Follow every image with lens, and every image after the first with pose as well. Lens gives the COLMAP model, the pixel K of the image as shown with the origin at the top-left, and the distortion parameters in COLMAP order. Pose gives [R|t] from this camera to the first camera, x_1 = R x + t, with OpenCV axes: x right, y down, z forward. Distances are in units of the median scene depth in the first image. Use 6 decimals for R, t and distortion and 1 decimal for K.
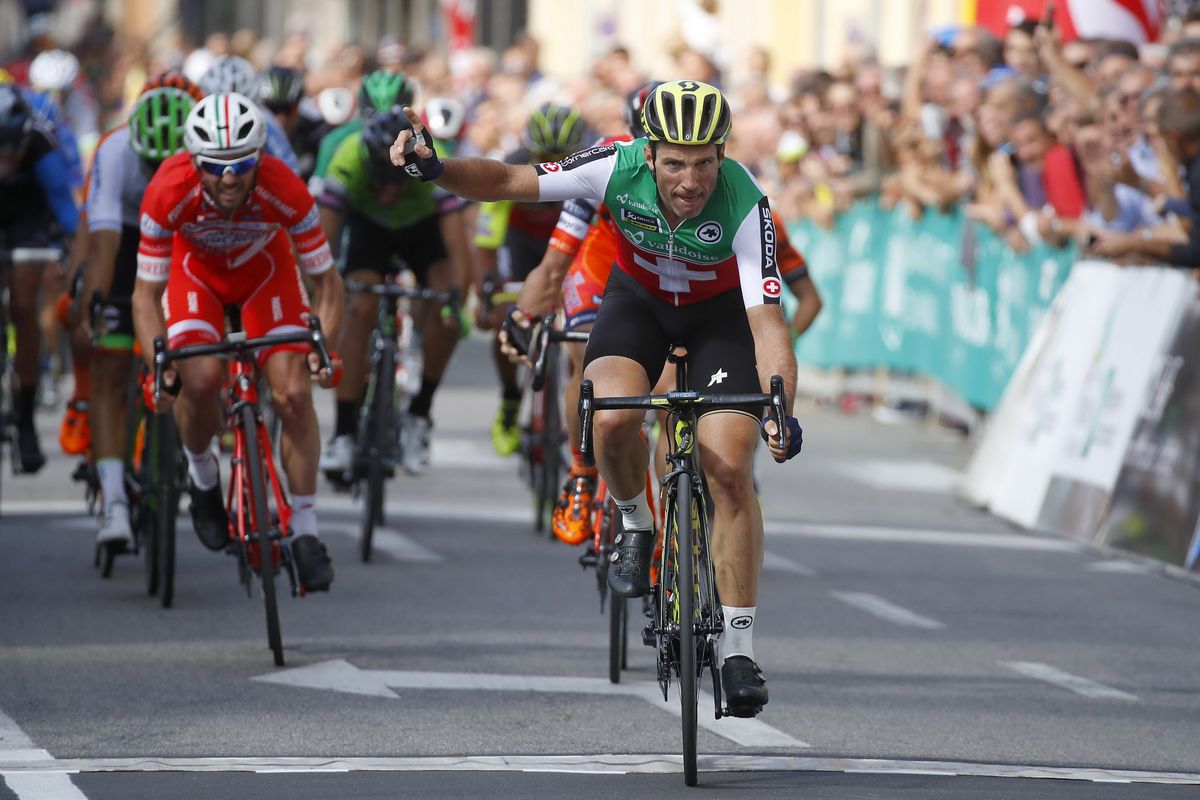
lens RADIAL K [[4439.7, 0, 610.0], [0, 4439.7, 395.9], [0, 0, 1]] dist [1.159737, 0.000000]
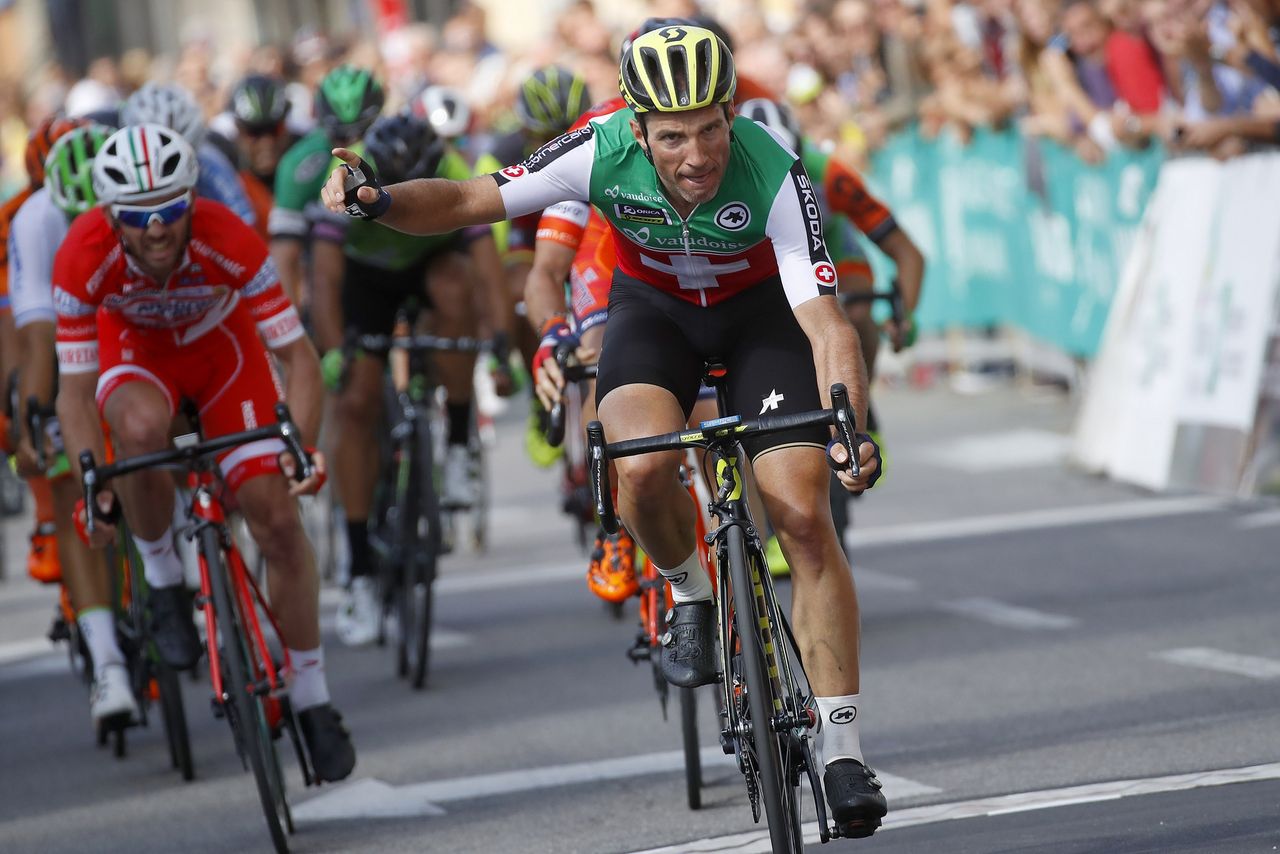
lens RADIAL K [[4735.7, 0, 628.8], [0, 4735.7, 434.5], [0, 0, 1]] dist [1.159737, 0.000000]
pose [[0.987143, -0.159793, -0.003967, 0.001301], [0.159831, 0.987064, 0.012606, -0.007703], [0.001901, -0.013078, 0.999913, 0.110256]]
